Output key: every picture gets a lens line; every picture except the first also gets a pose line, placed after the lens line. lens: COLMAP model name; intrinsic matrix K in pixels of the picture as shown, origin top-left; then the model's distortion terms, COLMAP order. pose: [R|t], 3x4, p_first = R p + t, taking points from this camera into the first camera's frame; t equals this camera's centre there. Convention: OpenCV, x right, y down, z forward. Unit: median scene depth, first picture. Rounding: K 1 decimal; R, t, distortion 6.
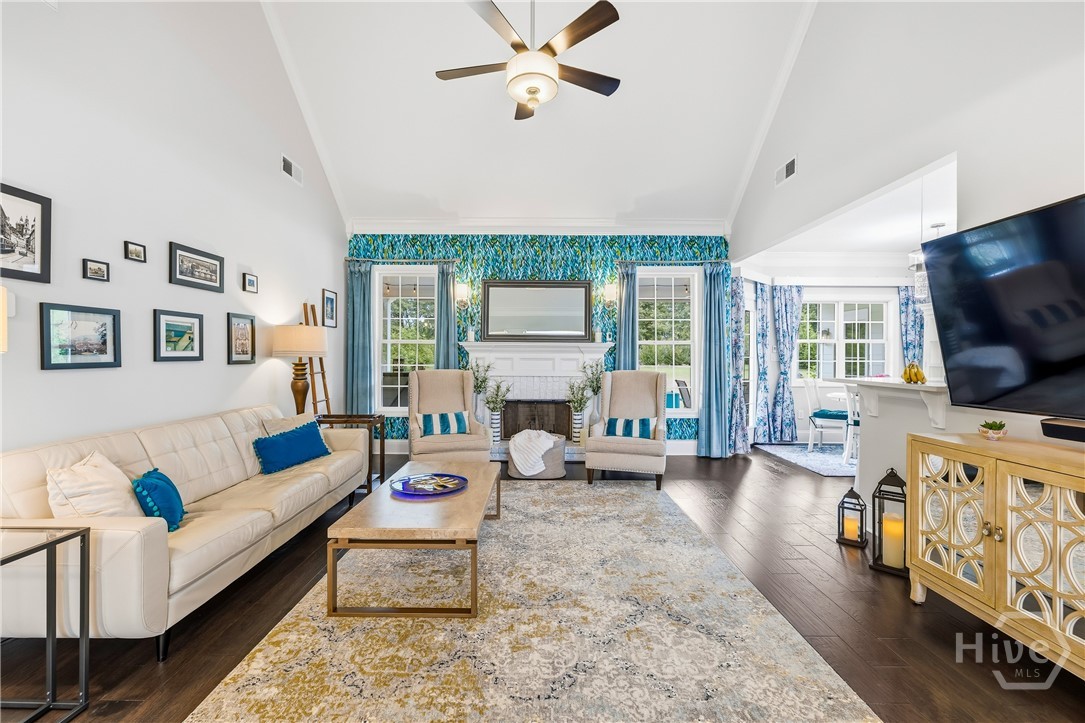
lens RADIAL K [[464.6, 0, 533.4], [0, 464.6, 356.3], [0, 0, 1]] dist [-0.000181, -0.000066]
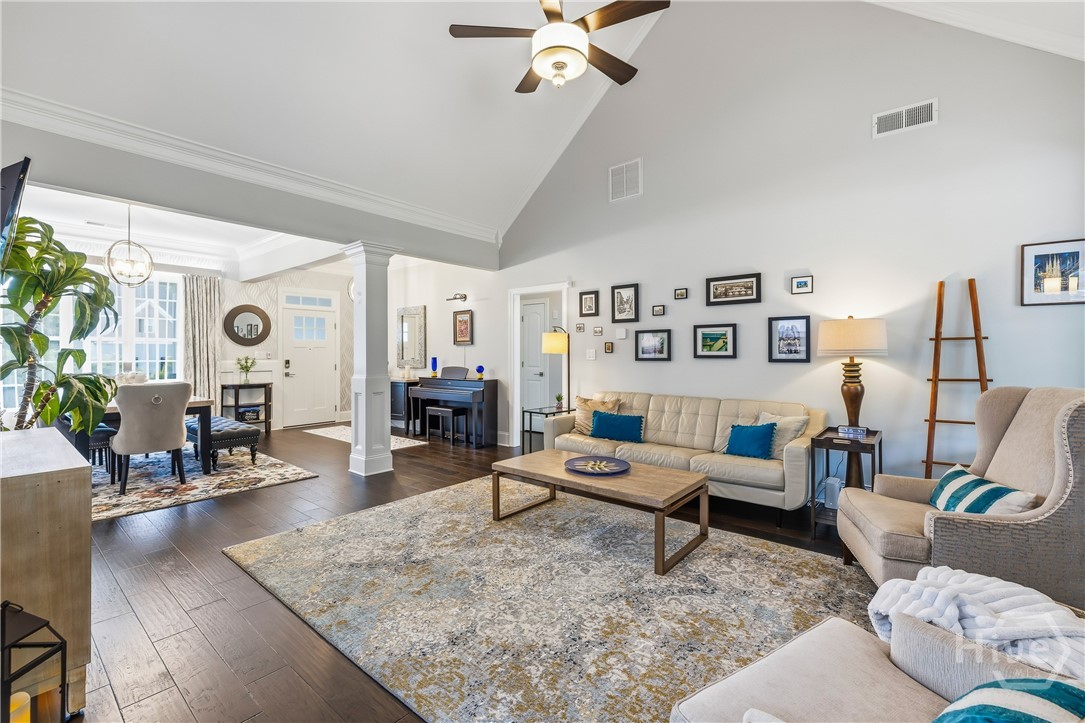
lens RADIAL K [[464.6, 0, 538.3], [0, 464.6, 358.4], [0, 0, 1]] dist [-0.000181, -0.000066]
pose [[-0.640893, 0.005701, -0.767609, 0.551918], [-0.002335, 0.999953, 0.009377, -0.001476], [0.767627, 0.007802, -0.640850, 1.186469]]
